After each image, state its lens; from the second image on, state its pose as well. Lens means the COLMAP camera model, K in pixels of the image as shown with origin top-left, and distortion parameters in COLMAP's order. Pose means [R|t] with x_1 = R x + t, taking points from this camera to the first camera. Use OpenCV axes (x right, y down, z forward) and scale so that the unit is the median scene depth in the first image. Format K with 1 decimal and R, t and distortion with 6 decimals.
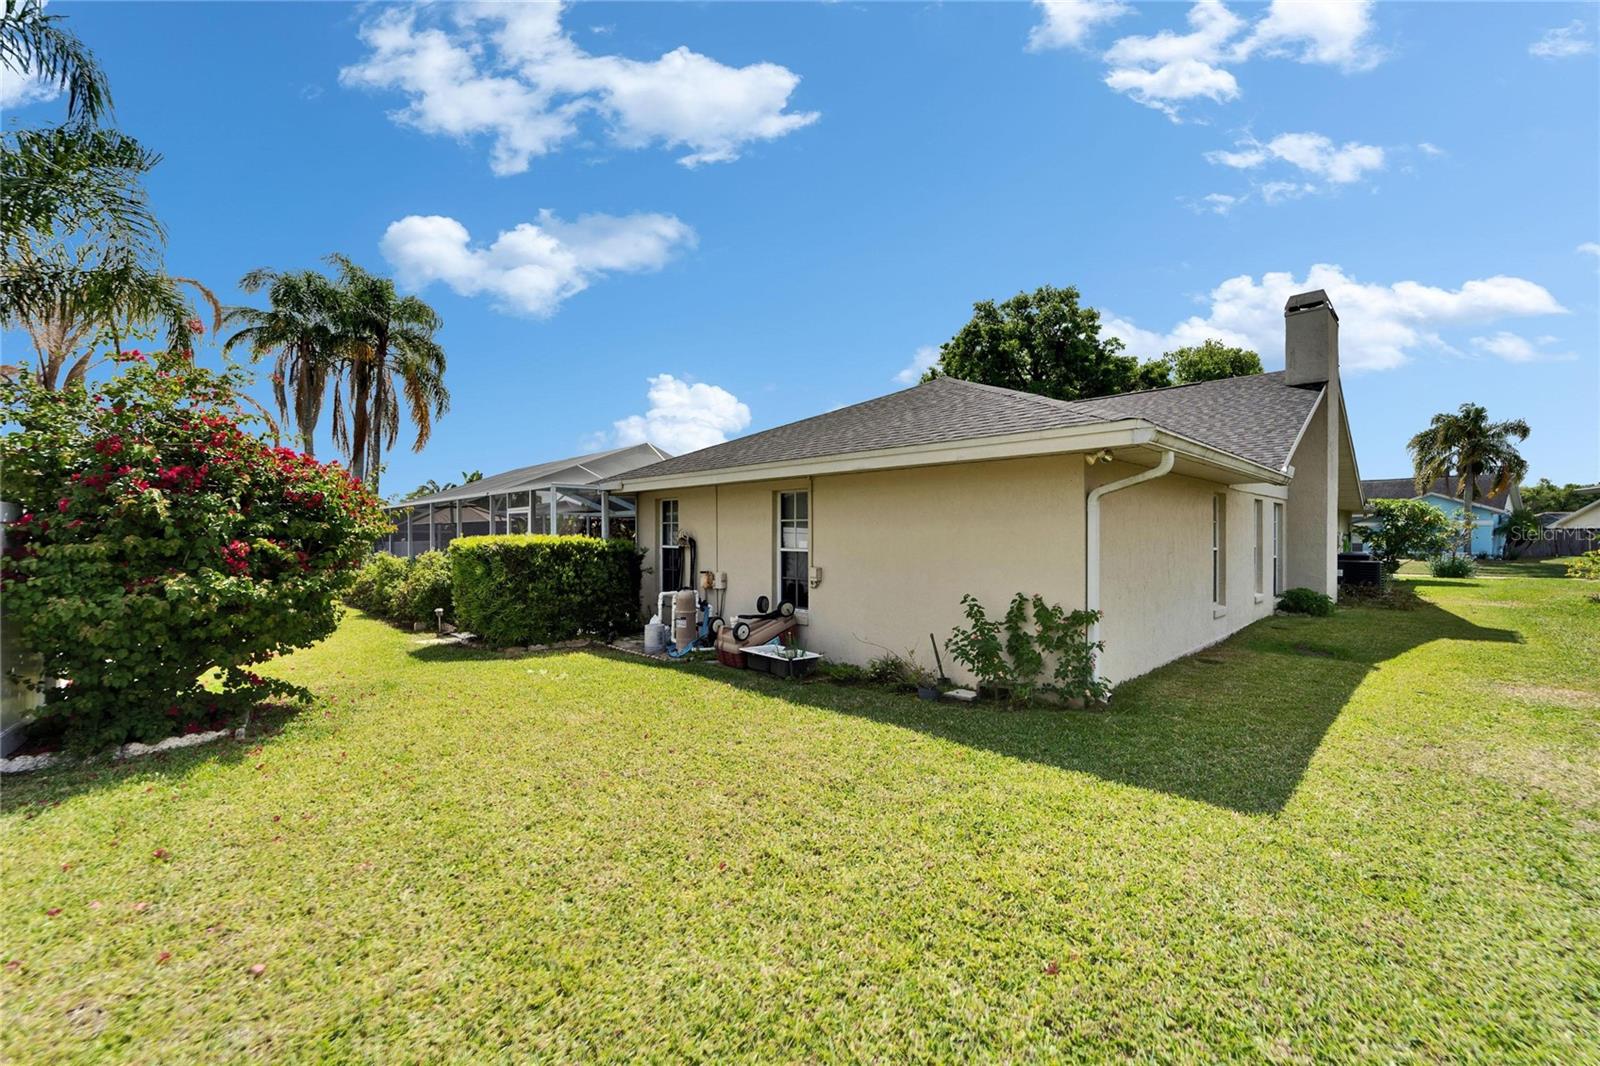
lens RADIAL K [[650.0, 0, 791.9], [0, 650.0, 537.4], [0, 0, 1]] dist [0.001473, -0.000261]
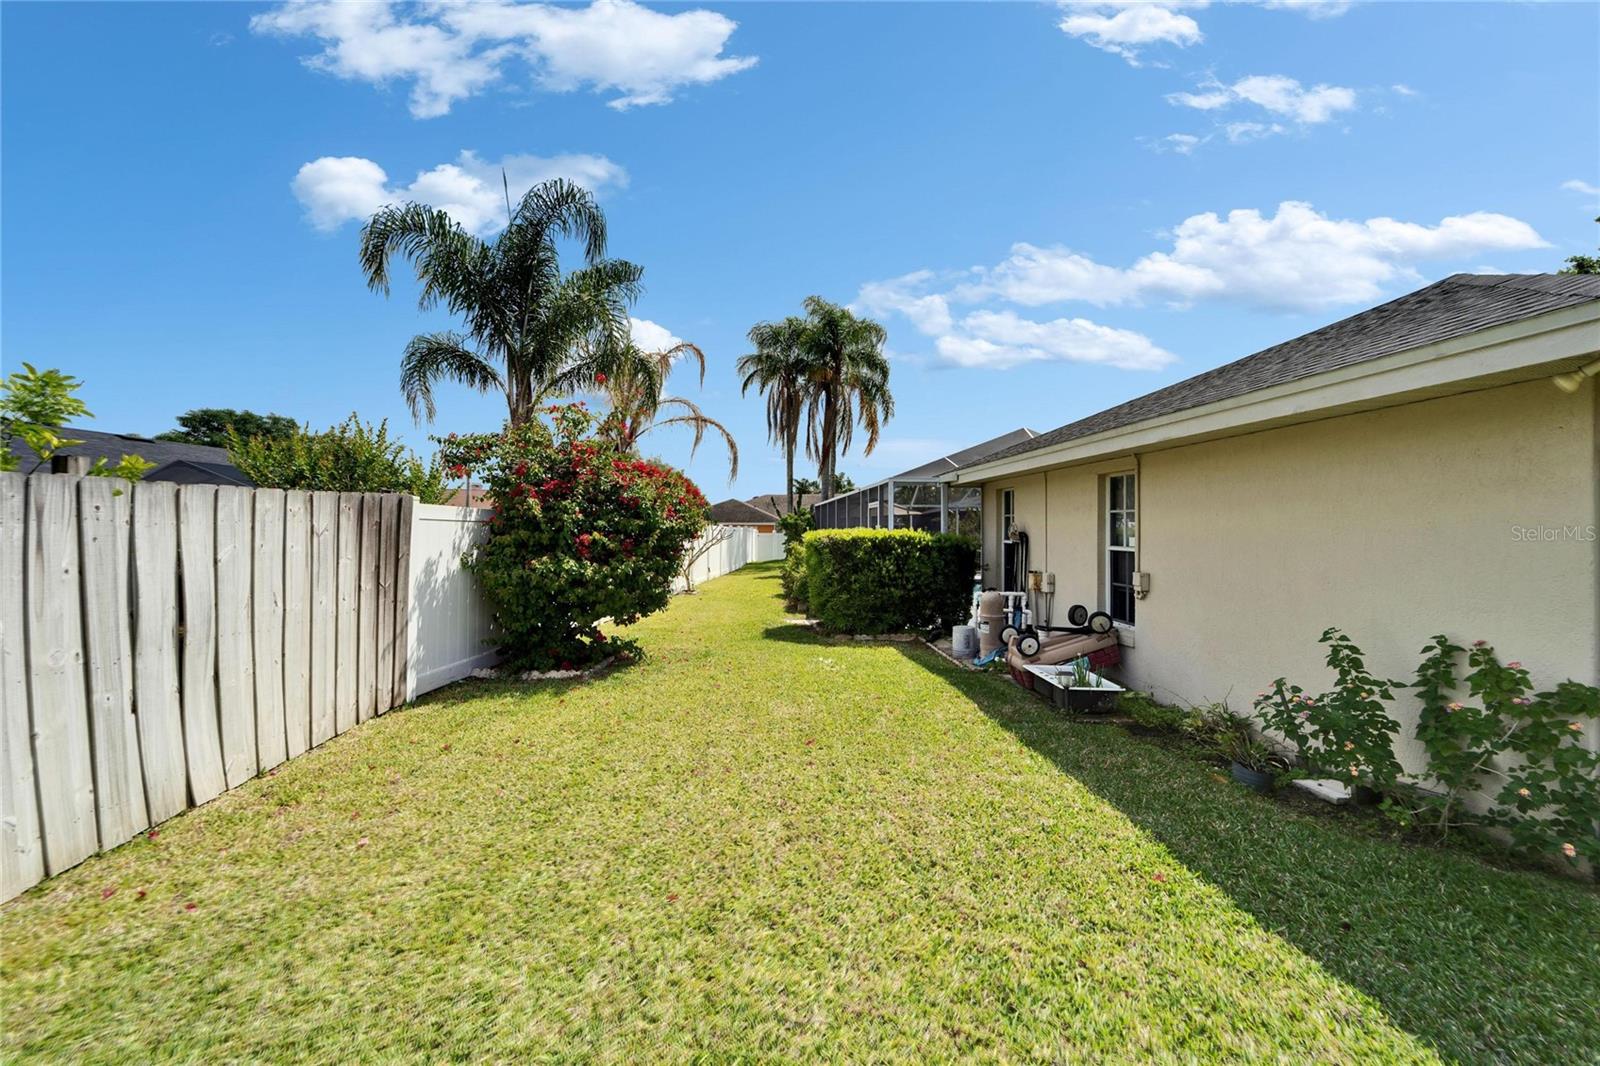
lens RADIAL K [[650.0, 0, 791.9], [0, 650.0, 537.4], [0, 0, 1]] dist [0.001473, -0.000261]
pose [[0.753223, 0.010712, -0.657678, 0.212523], [-0.002830, 0.999911, 0.013045, -0.003385], [0.657759, -0.007964, 0.753186, 0.150576]]
